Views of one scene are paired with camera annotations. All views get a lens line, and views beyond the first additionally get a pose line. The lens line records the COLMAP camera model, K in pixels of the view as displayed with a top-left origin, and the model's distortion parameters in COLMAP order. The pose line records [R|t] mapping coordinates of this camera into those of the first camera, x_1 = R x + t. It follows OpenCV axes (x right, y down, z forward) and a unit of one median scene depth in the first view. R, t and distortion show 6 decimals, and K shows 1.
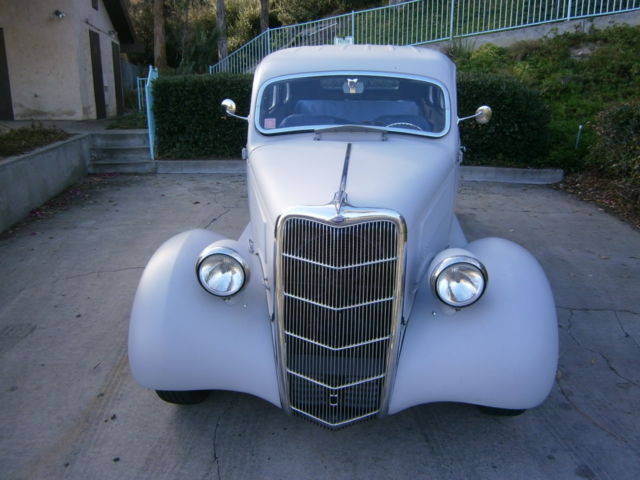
lens RADIAL K [[506.3, 0, 321.5], [0, 506.3, 227.1], [0, 0, 1]] dist [-0.065192, 0.067569]
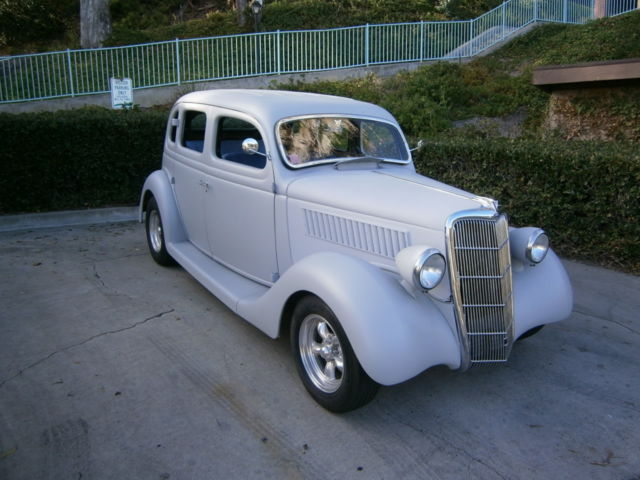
lens RADIAL K [[506.3, 0, 321.5], [0, 506.3, 227.1], [0, 0, 1]] dist [-0.065192, 0.067569]
pose [[0.768492, -0.118827, 0.628729, -0.758261], [0.169489, 0.985309, -0.020946, -0.022501], [-0.617004, 0.122660, 0.777342, 0.111812]]
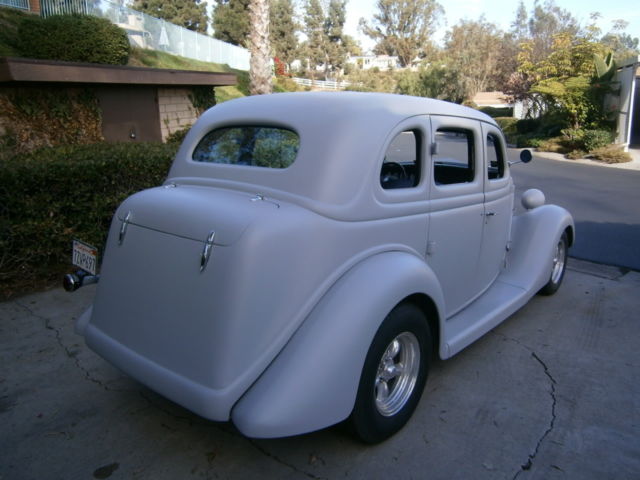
lens RADIAL K [[506.3, 0, 321.5], [0, 506.3, 227.1], [0, 0, 1]] dist [-0.065192, 0.067569]
pose [[-0.840226, -0.110422, 0.530875, -0.425356], [0.160862, 0.884211, 0.438514, -0.717220], [-0.517826, 0.453848, -0.725174, 2.268229]]
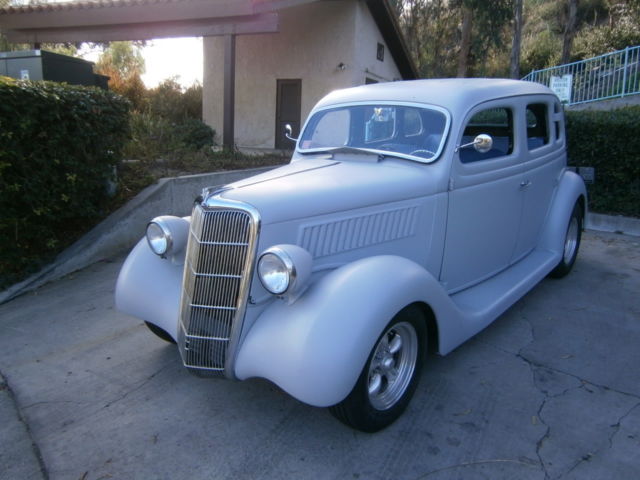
lens RADIAL K [[506.3, 0, 321.5], [0, 506.3, 227.1], [0, 0, 1]] dist [-0.065192, 0.067569]
pose [[0.814121, 0.125644, -0.566940, 0.615731], [-0.174564, 0.984107, -0.032578, 0.017871], [0.553836, 0.125490, 0.823115, 0.061456]]
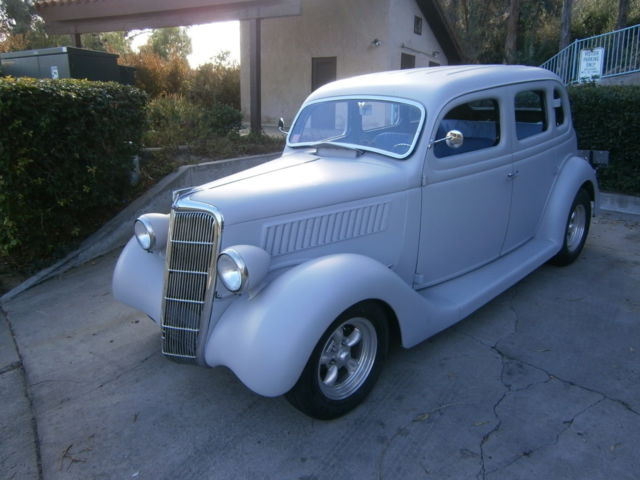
lens RADIAL K [[506.3, 0, 321.5], [0, 506.3, 227.1], [0, 0, 1]] dist [-0.065192, 0.067569]
pose [[0.752503, 0.153043, -0.640560, 0.749312], [-0.169461, 0.984871, 0.036230, -0.048006], [0.636414, 0.081287, 0.767053, 0.113438]]
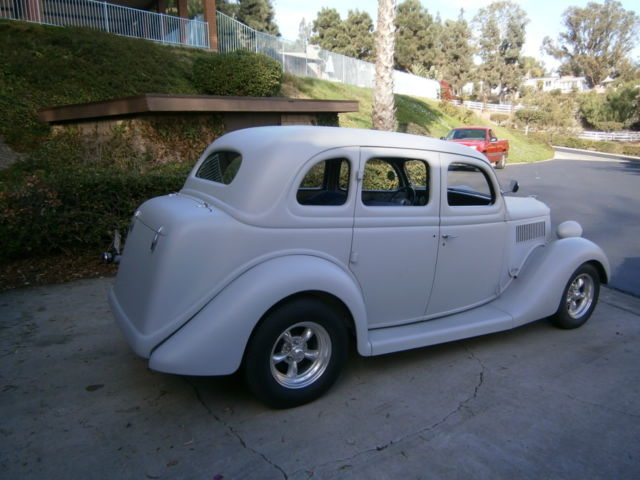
lens RADIAL K [[506.3, 0, 321.5], [0, 506.3, 227.1], [0, 0, 1]] dist [-0.065192, 0.067569]
pose [[-0.606521, -0.141883, 0.782305, -0.909801], [0.219467, 0.915842, 0.336255, -0.690893], [-0.764177, 0.375636, -0.524339, 2.115340]]
